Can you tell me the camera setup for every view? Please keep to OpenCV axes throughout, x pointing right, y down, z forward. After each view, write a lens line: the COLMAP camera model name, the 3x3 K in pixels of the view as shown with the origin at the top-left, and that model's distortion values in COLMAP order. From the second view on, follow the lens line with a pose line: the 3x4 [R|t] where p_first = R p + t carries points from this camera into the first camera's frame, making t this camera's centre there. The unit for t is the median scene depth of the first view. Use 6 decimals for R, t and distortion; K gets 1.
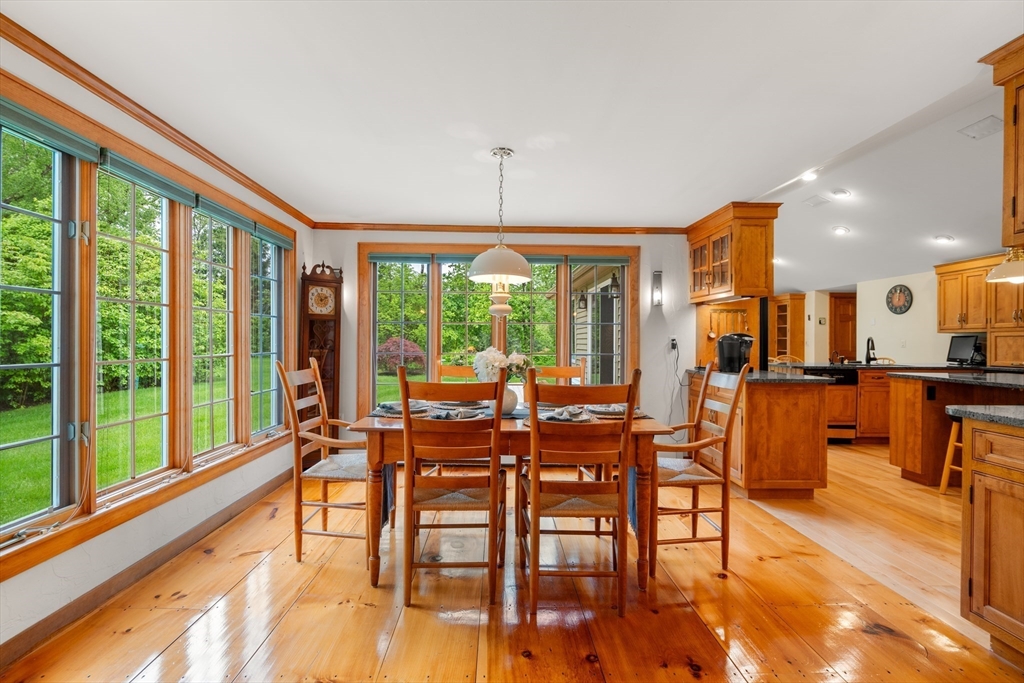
lens RADIAL K [[457.1, 0, 505.2], [0, 457.1, 339.6], [0, 0, 1]] dist [-0.001461, 0.000274]
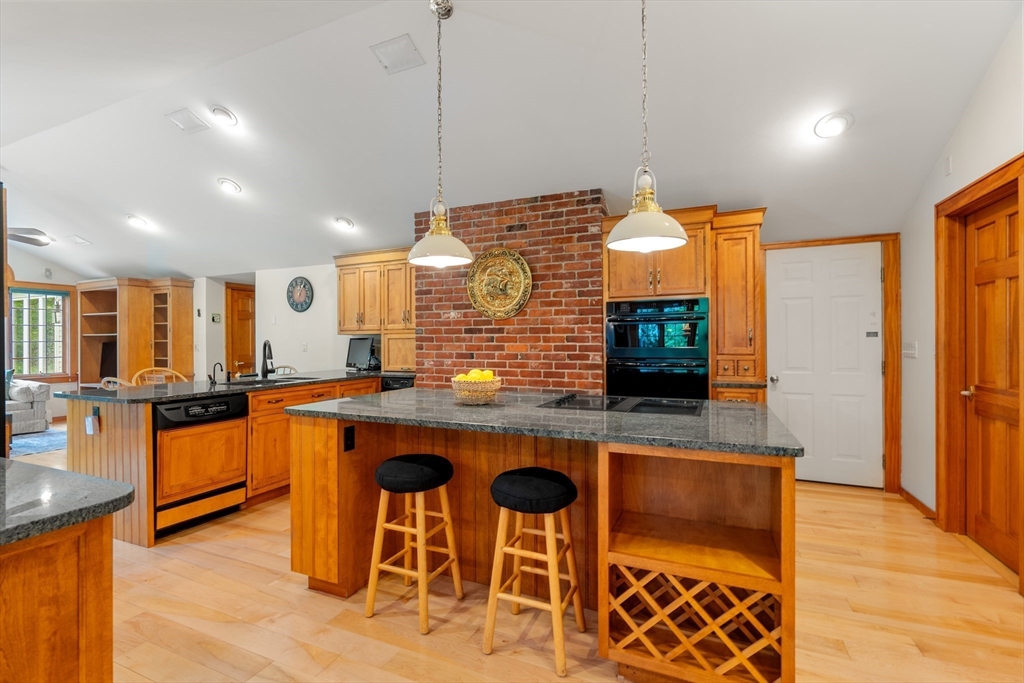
lens RADIAL K [[457.1, 0, 508.0], [0, 457.1, 339.4], [0, 0, 1]] dist [-0.001461, 0.000274]
pose [[0.416654, -0.006597, 0.909041, 0.316765], [0.006805, 0.999968, 0.004138, -0.007461], [-0.909040, 0.004462, 0.416685, 0.371935]]
